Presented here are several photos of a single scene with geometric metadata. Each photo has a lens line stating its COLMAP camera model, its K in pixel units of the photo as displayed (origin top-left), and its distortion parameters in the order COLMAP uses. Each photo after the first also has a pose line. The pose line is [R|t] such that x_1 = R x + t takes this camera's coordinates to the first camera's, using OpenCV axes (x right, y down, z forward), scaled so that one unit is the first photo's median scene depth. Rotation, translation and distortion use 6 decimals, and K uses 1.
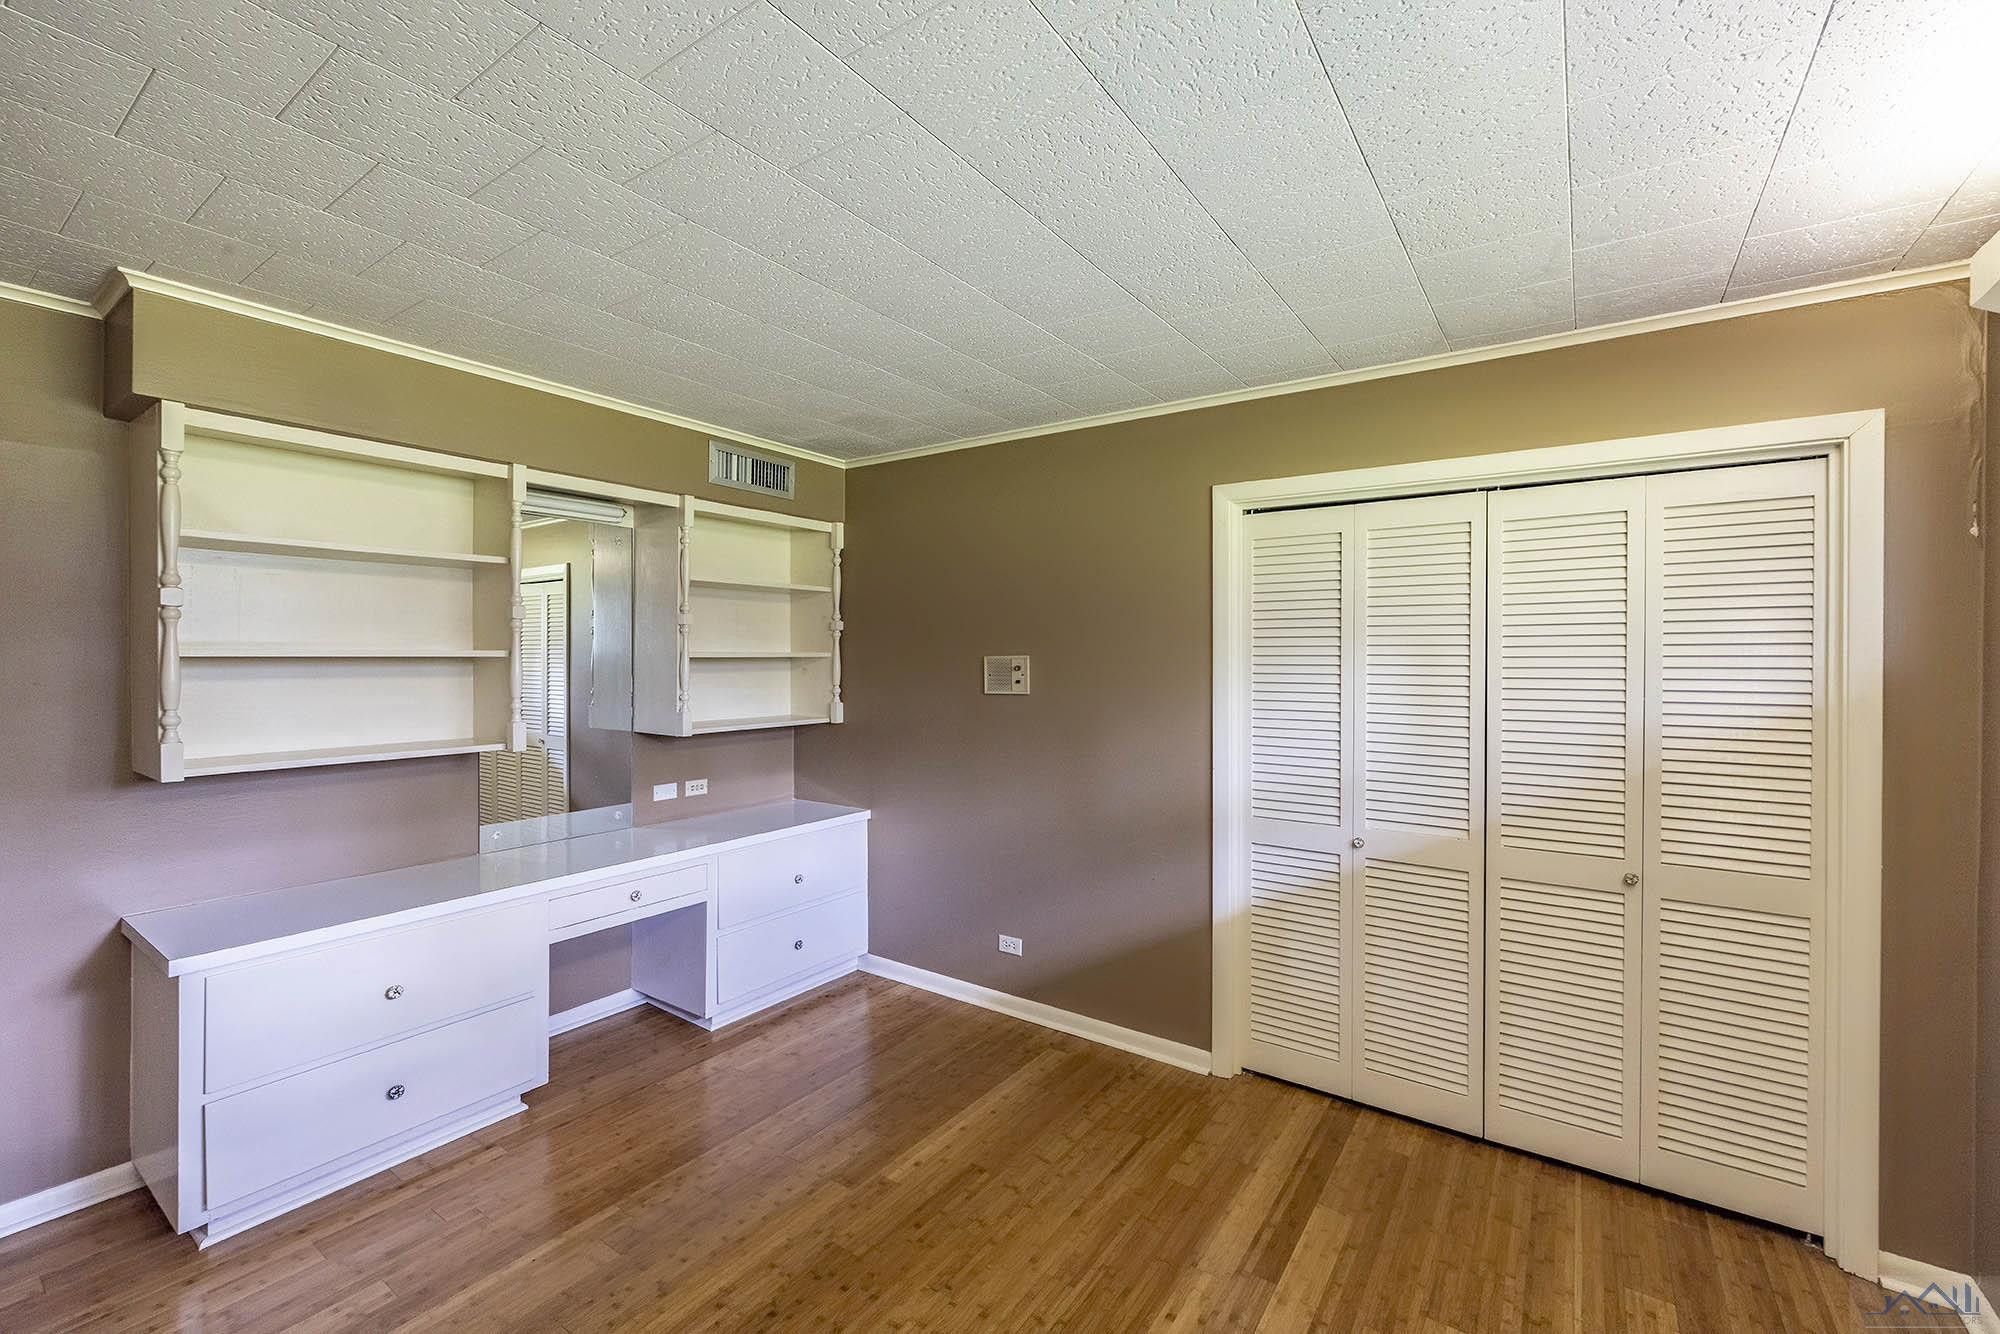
lens RADIAL K [[835.1, 0, 970.4], [0, 835.1, 658.1], [0, 0, 1]] dist [0.000885, 0.000288]
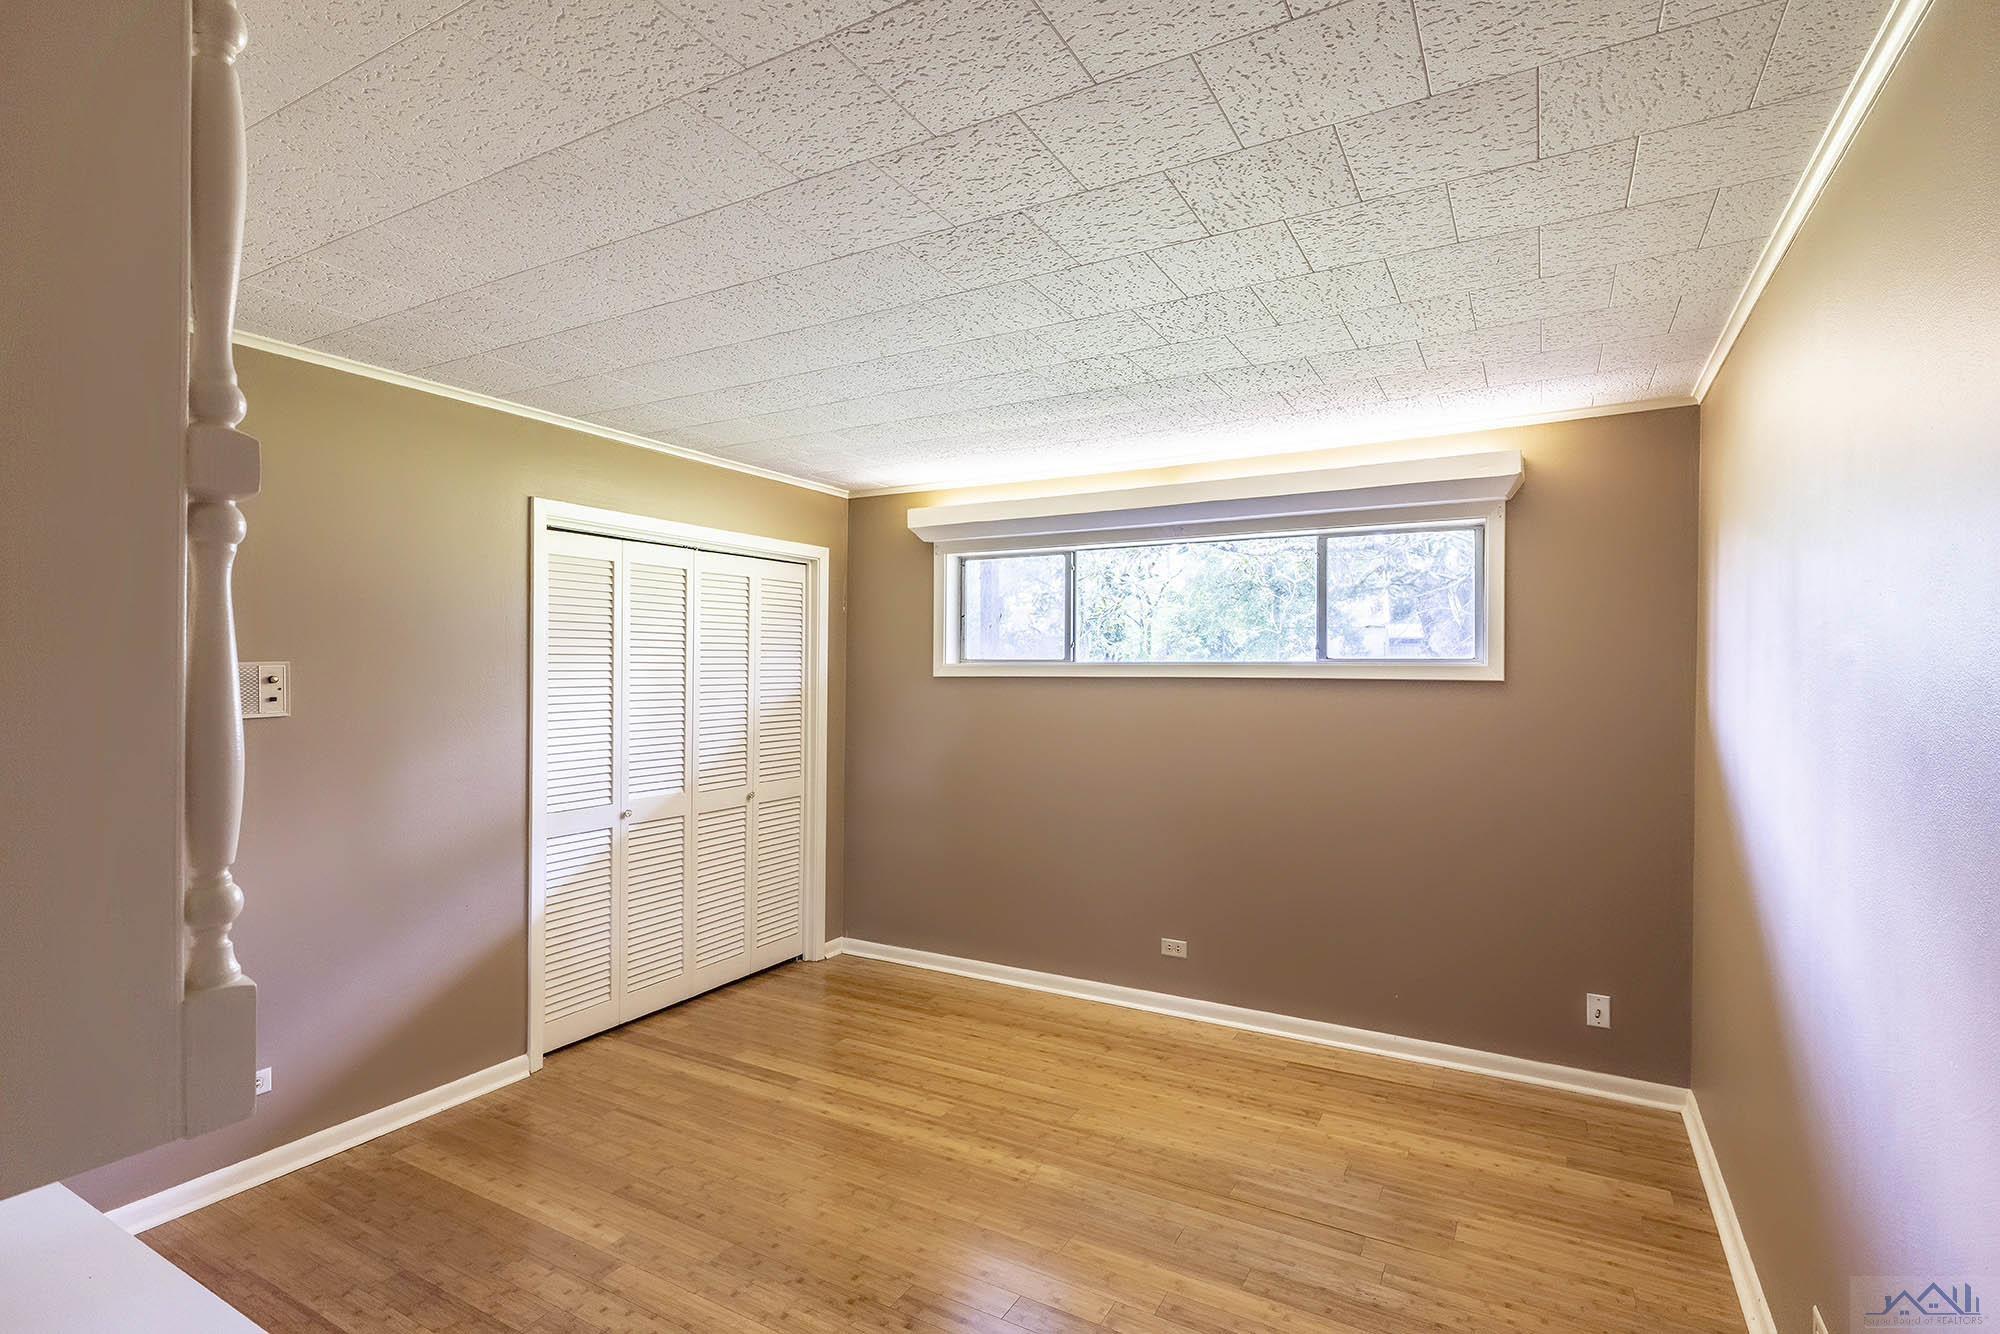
lens RADIAL K [[970.1, 0, 1000.0], [0, 970.1, 667.0], [0, 0, 1]] dist [0.000507, -0.000365]
pose [[-0.112932, -0.003387, 0.993597, -1.072634], [0.001100, 0.999993, 0.003534, -0.001416], [-0.993602, 0.001492, -0.112927, 0.636484]]
